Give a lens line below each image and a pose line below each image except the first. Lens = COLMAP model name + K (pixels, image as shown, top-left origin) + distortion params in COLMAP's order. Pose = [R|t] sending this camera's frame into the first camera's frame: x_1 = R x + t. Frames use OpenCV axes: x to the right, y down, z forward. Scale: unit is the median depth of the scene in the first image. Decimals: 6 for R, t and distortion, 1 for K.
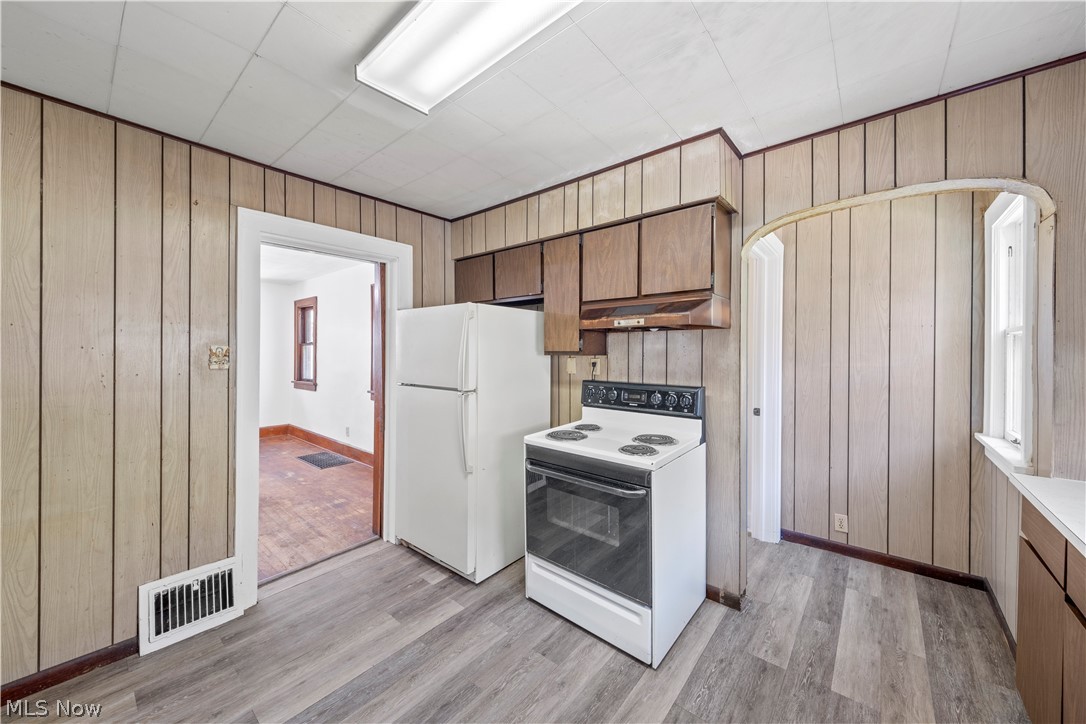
lens RADIAL K [[396.7, 0, 540.1], [0, 396.7, 356.0], [0, 0, 1]] dist [0.000064, -0.000108]
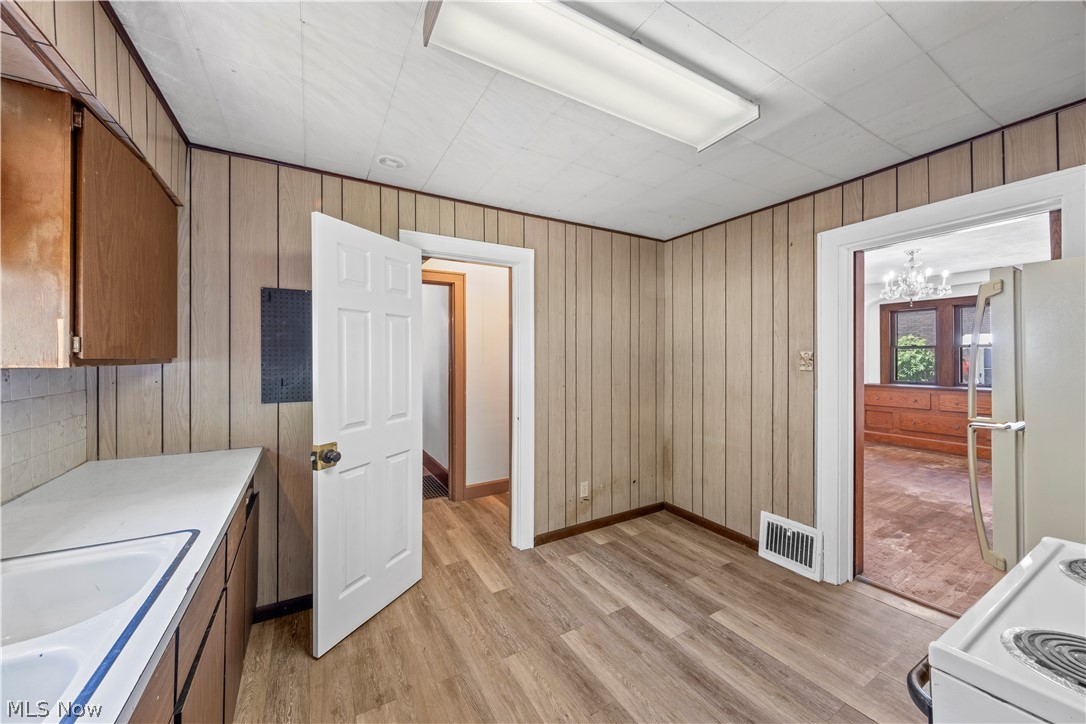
lens RADIAL K [[396.7, 0, 540.4], [0, 396.7, 358.6], [0, 0, 1]] dist [0.000064, -0.000108]
pose [[-0.334204, 0.001139, -0.942500, 0.679363], [-0.003138, 0.999992, 0.002321, -0.004437], [0.942496, 0.003734, -0.334198, 0.673048]]
